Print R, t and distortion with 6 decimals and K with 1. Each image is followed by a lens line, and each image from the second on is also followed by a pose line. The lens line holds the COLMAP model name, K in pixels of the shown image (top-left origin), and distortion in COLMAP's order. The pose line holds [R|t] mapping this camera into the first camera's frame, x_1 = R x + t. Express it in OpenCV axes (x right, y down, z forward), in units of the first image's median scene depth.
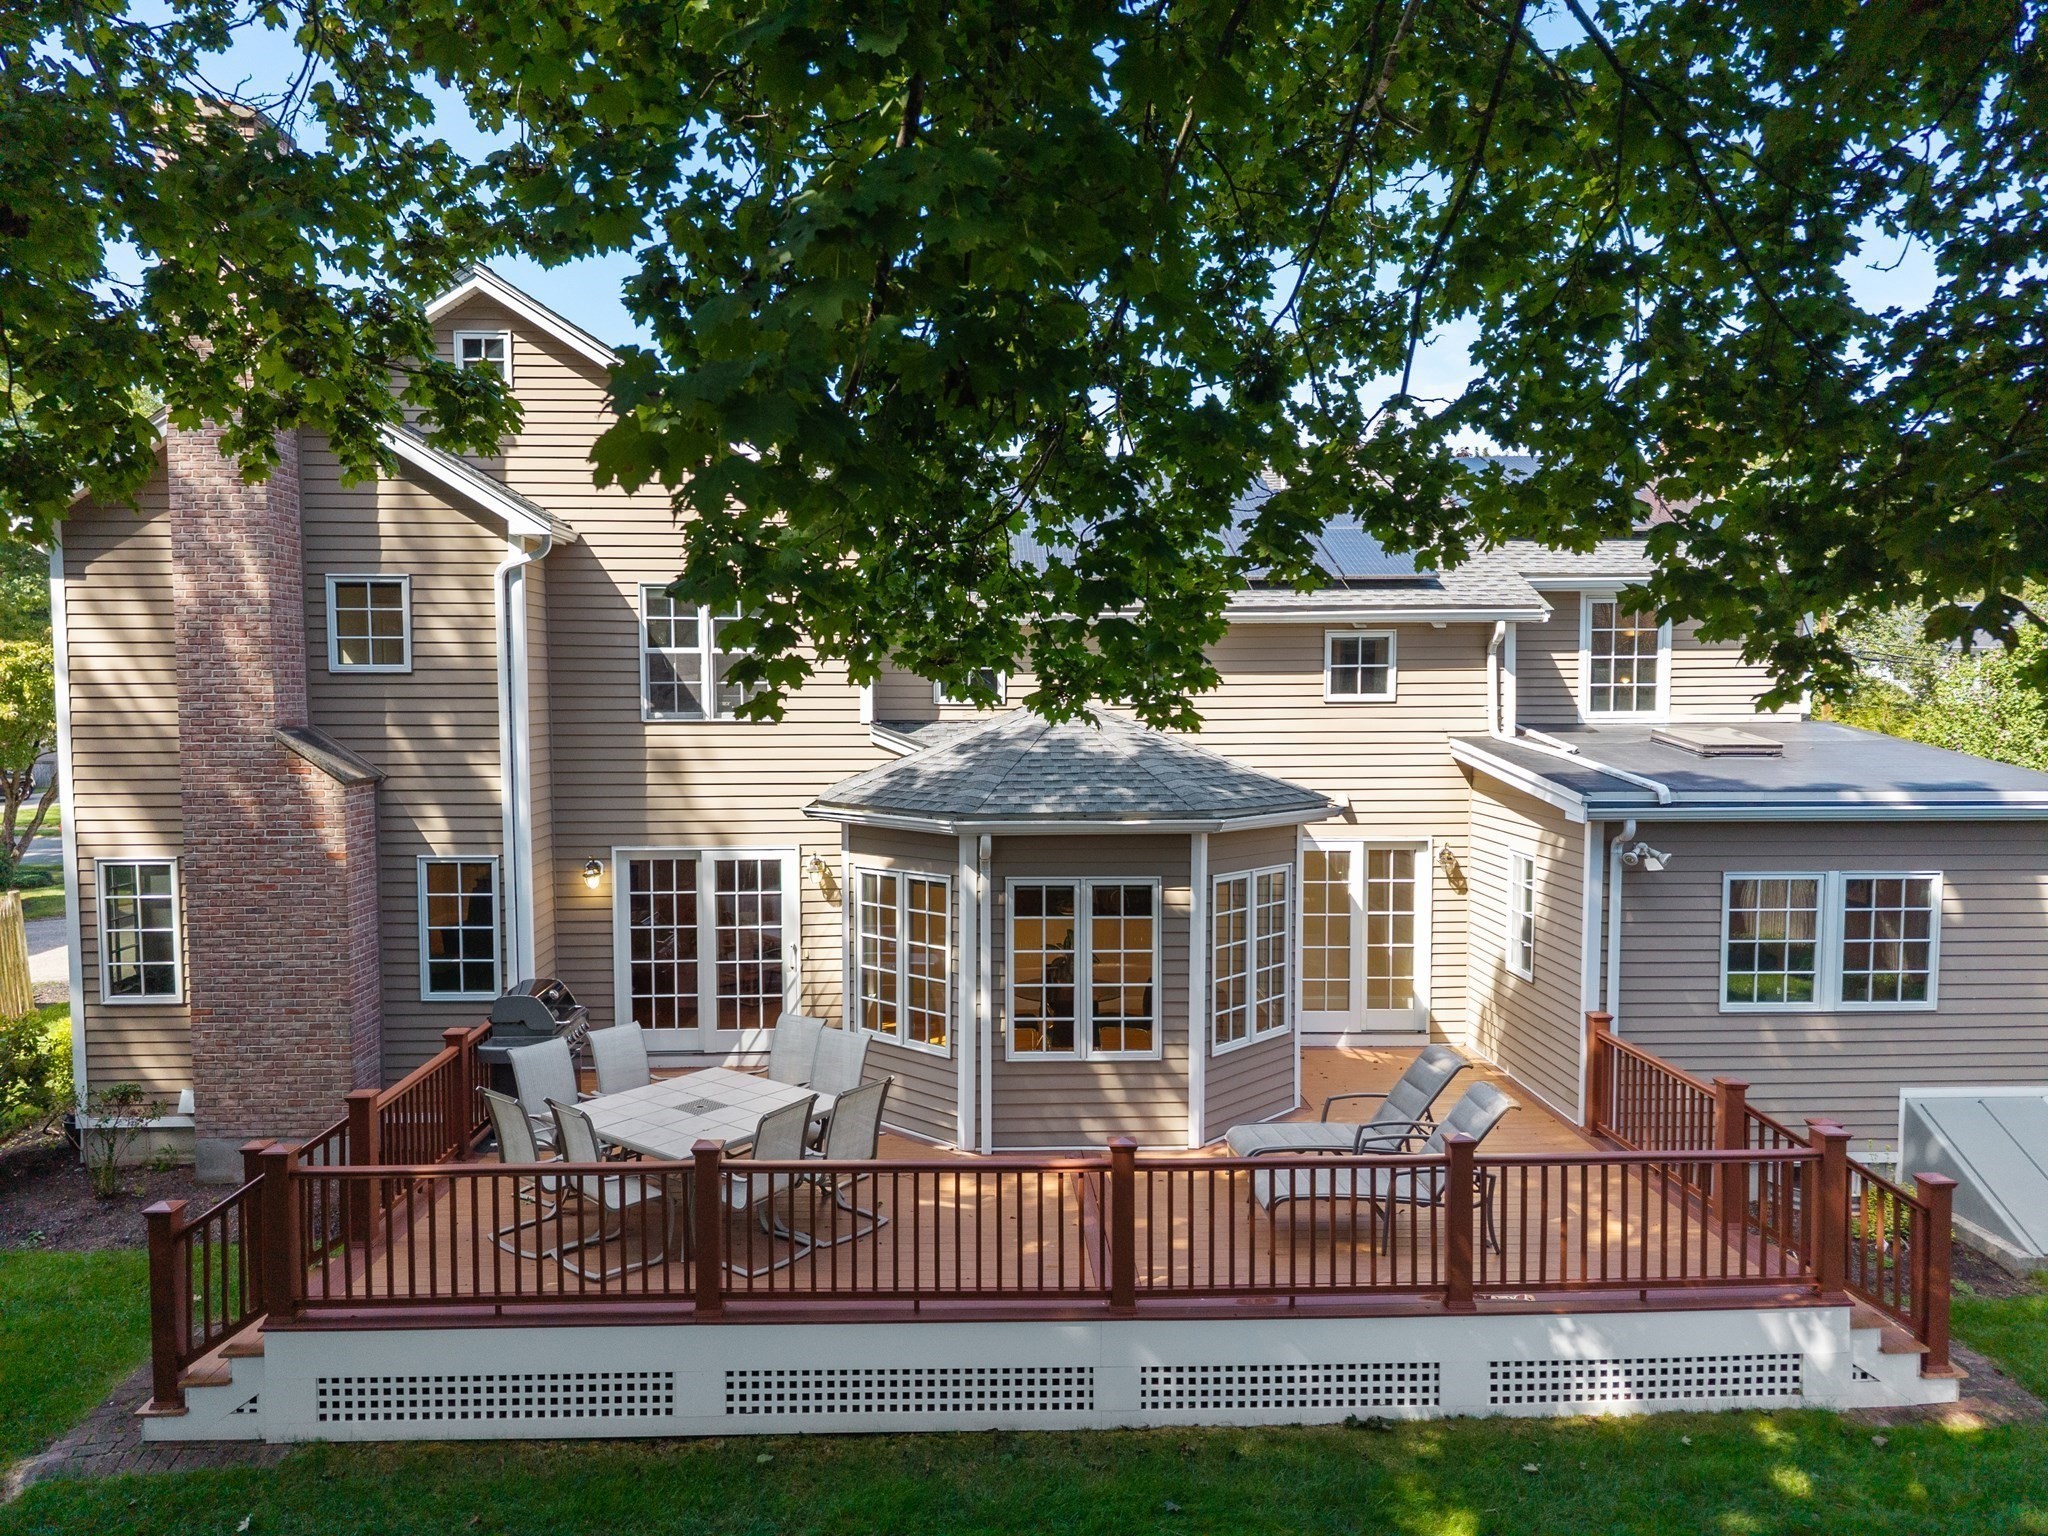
lens RADIAL K [[1373.3, 0, 1007.3], [0, 1373.3, 760.8], [0, 0, 1]] dist [0.018254, -0.017107]
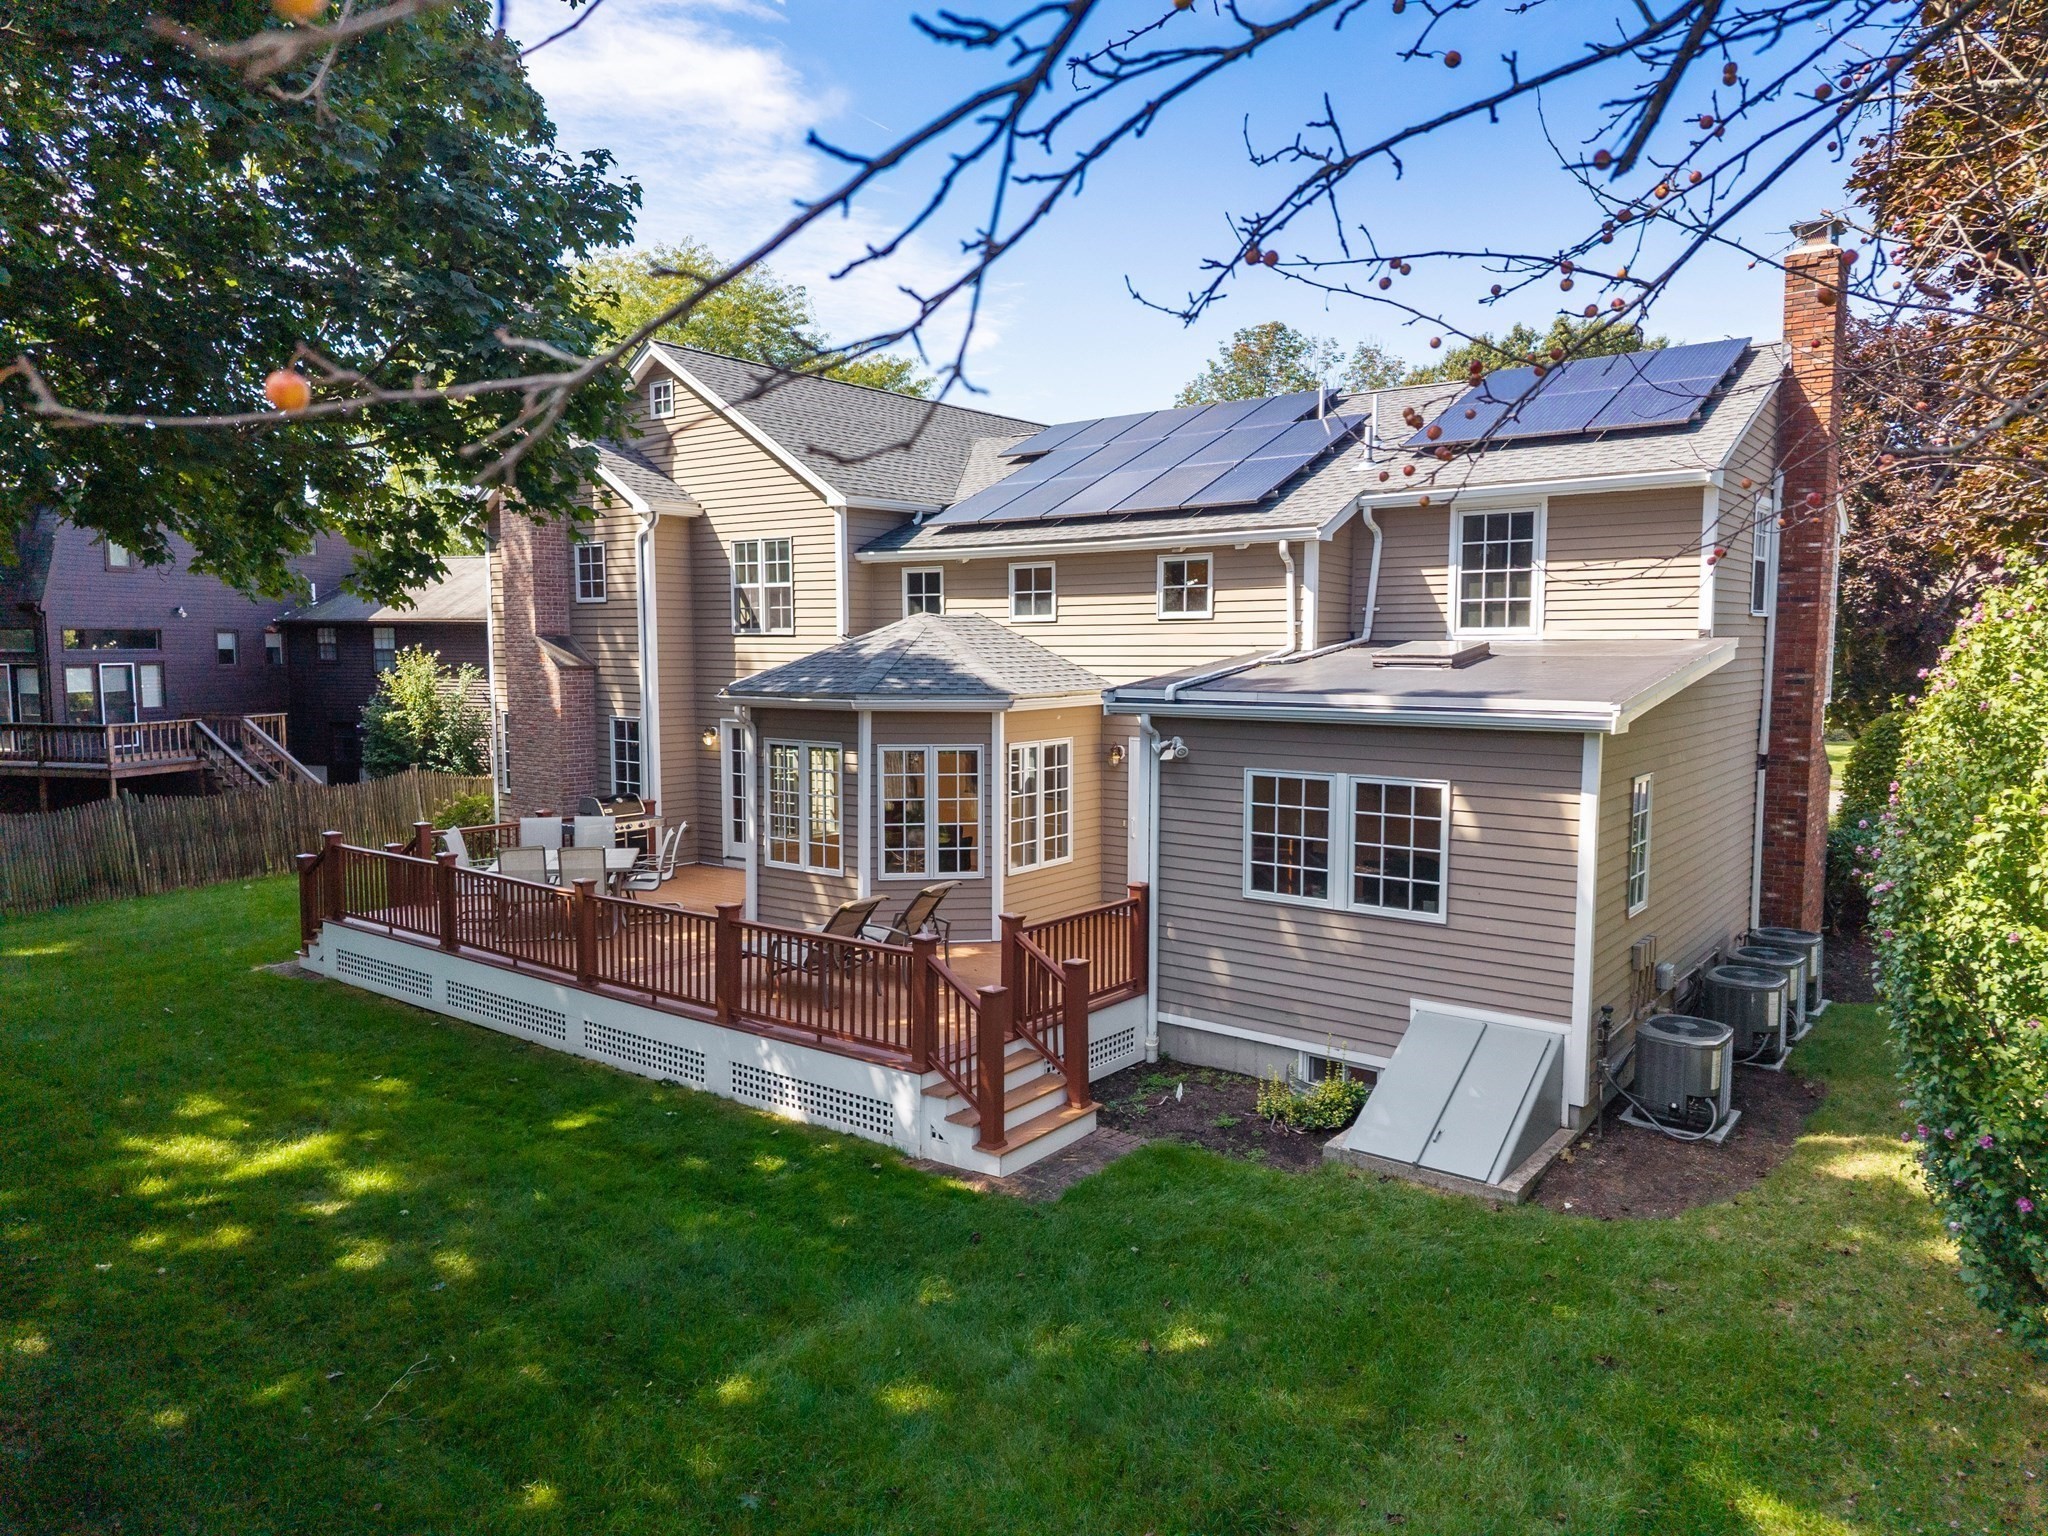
lens RADIAL K [[1373.3, 0, 1041.6], [0, 1373.3, 768.5], [0, 0, 1]] dist [0.018254, -0.017107]
pose [[0.773542, 0.059754, -0.630922, 1.007244], [-0.035976, 0.998080, 0.050420, 0.031172], [0.632723, -0.016304, 0.774206, 0.066440]]
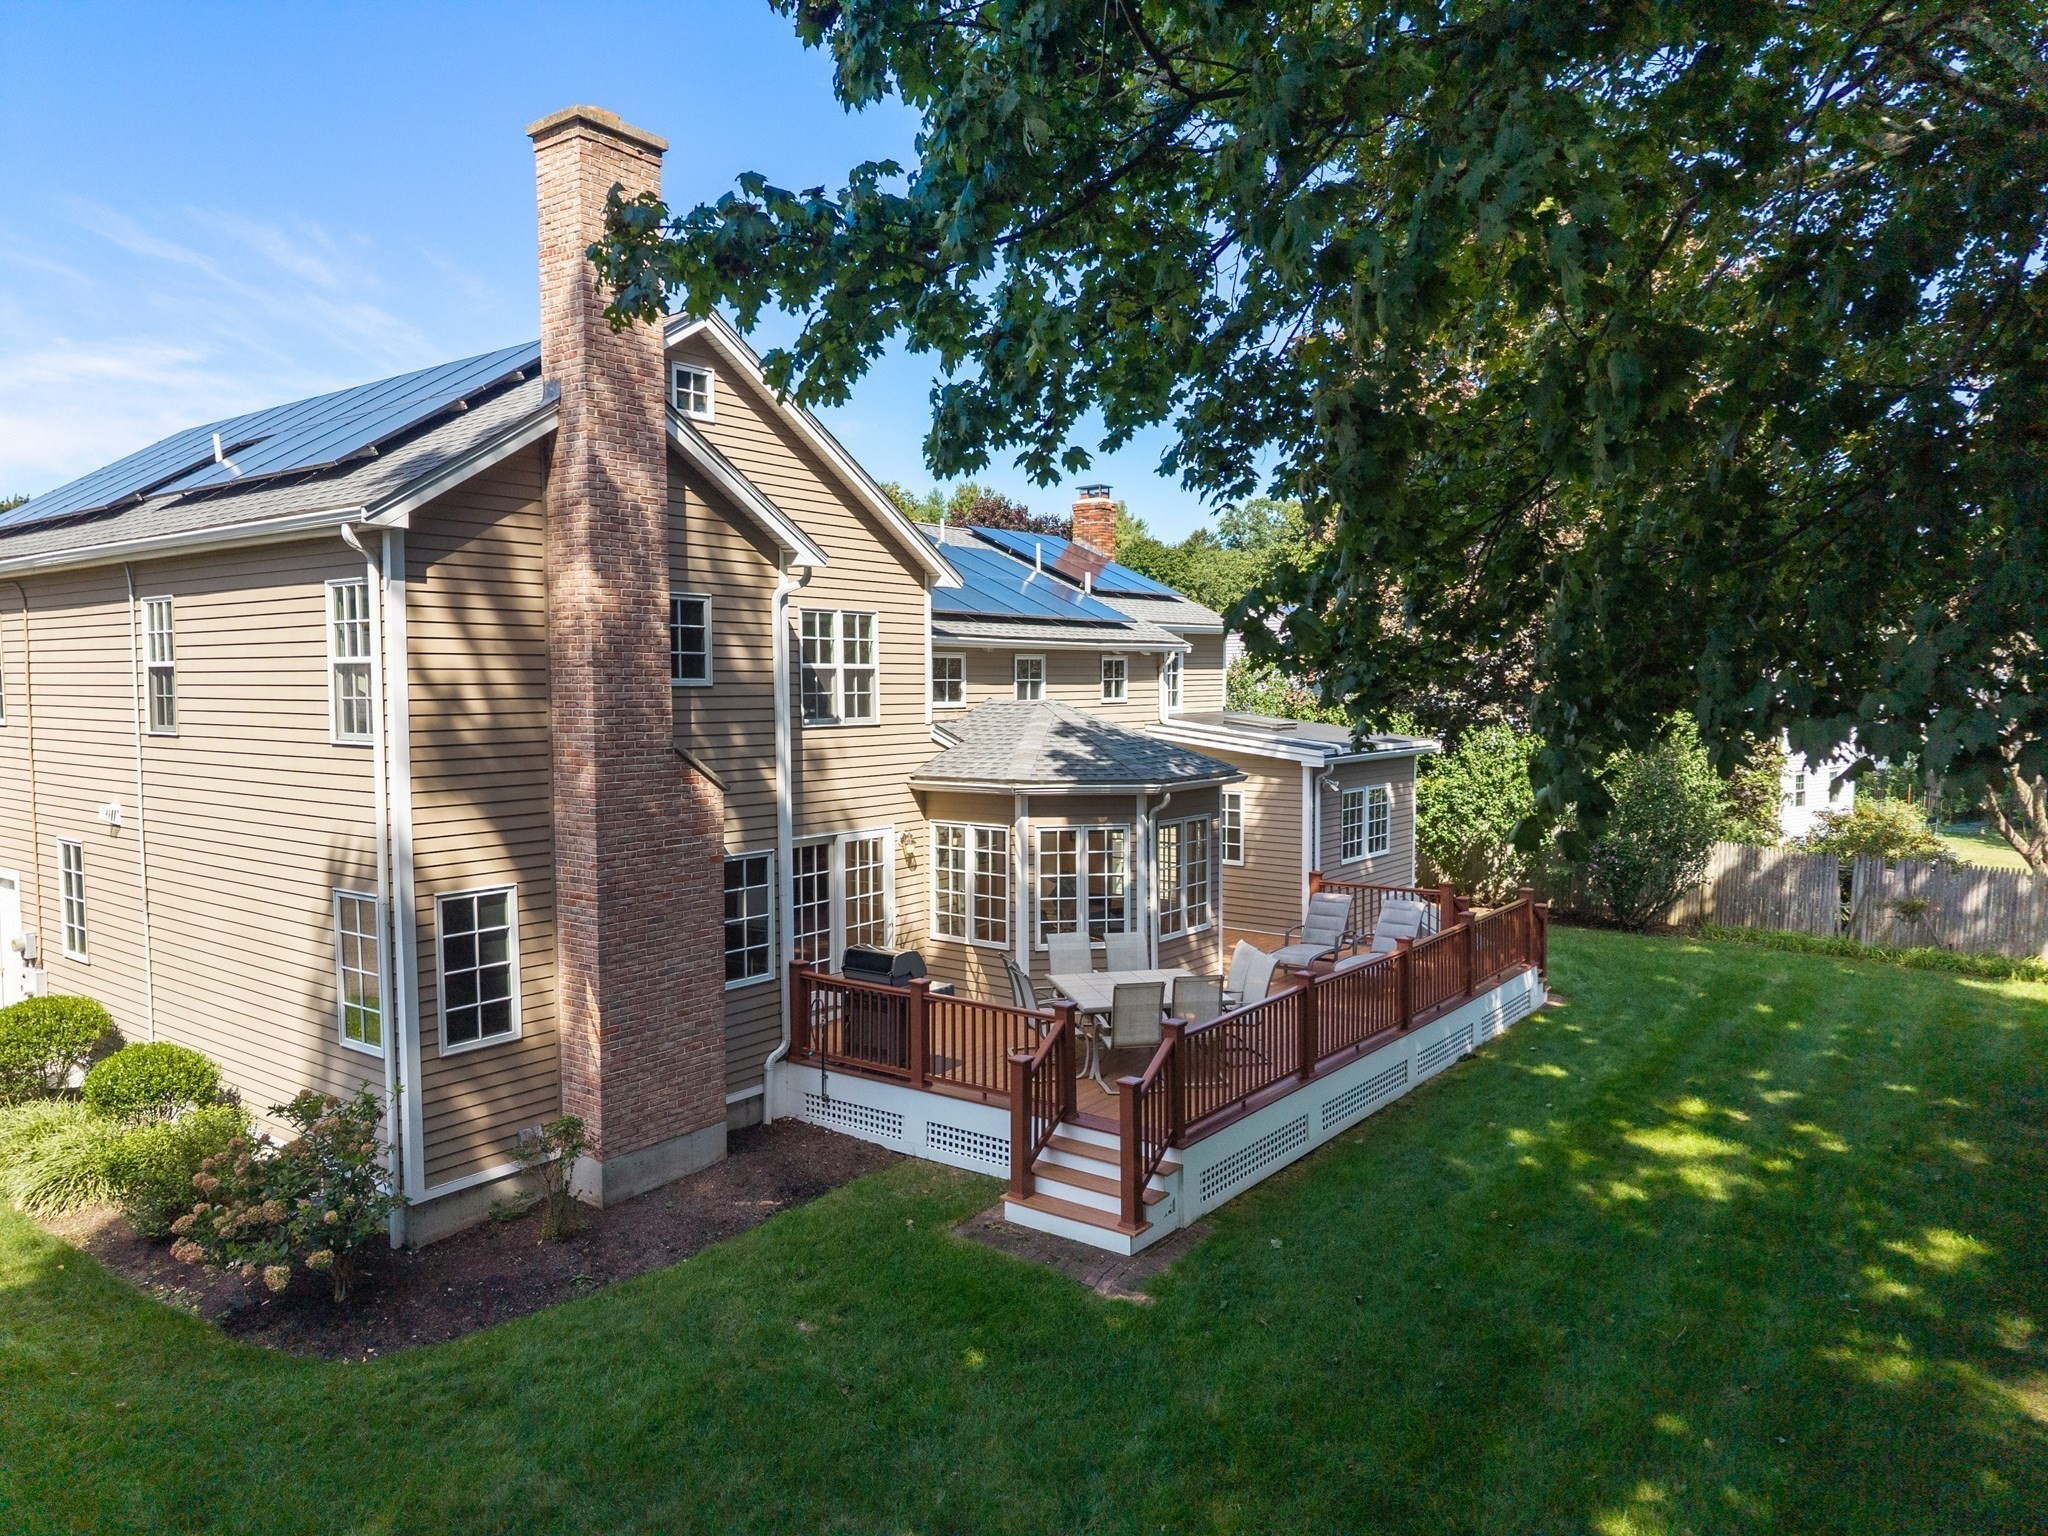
lens RADIAL K [[1373.3, 0, 1028.0], [0, 1373.3, 759.0], [0, 0, 1]] dist [0.018254, -0.017107]
pose [[0.630954, -0.044185, 0.774561, -1.118458], [0.043322, 0.998826, 0.021689, -0.019992], [-0.774610, 0.019870, 0.632127, 0.136204]]
